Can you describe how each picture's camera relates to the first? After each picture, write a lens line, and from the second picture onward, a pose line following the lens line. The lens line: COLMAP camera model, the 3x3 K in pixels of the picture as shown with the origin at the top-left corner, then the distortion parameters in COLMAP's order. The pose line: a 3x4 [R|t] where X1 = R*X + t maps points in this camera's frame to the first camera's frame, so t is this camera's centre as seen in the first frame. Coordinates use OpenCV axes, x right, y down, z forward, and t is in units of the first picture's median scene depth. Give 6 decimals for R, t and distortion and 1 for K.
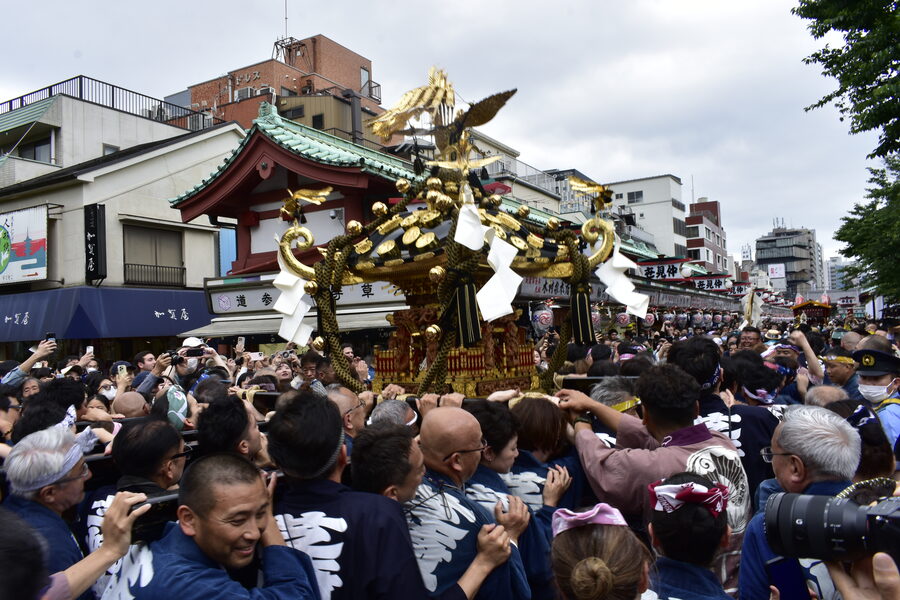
lens RADIAL K [[697.4, 0, 452.1], [0, 697.4, 301.4], [0, 0, 1]] dist [-0.021209, 0.013736]
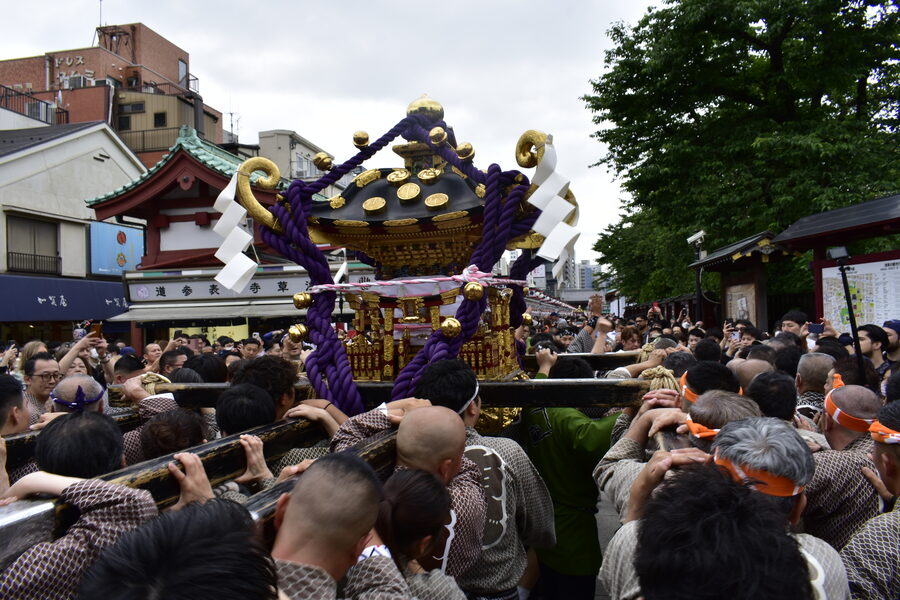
lens RADIAL K [[697.4, 0, 452.1], [0, 697.4, 301.4], [0, 0, 1]] dist [-0.021209, 0.013736]
pose [[0.949321, 0.019746, 0.313688, -0.103621], [-0.023323, 0.999699, 0.007653, -0.002112], [-0.313442, -0.014582, 0.949495, -0.143258]]
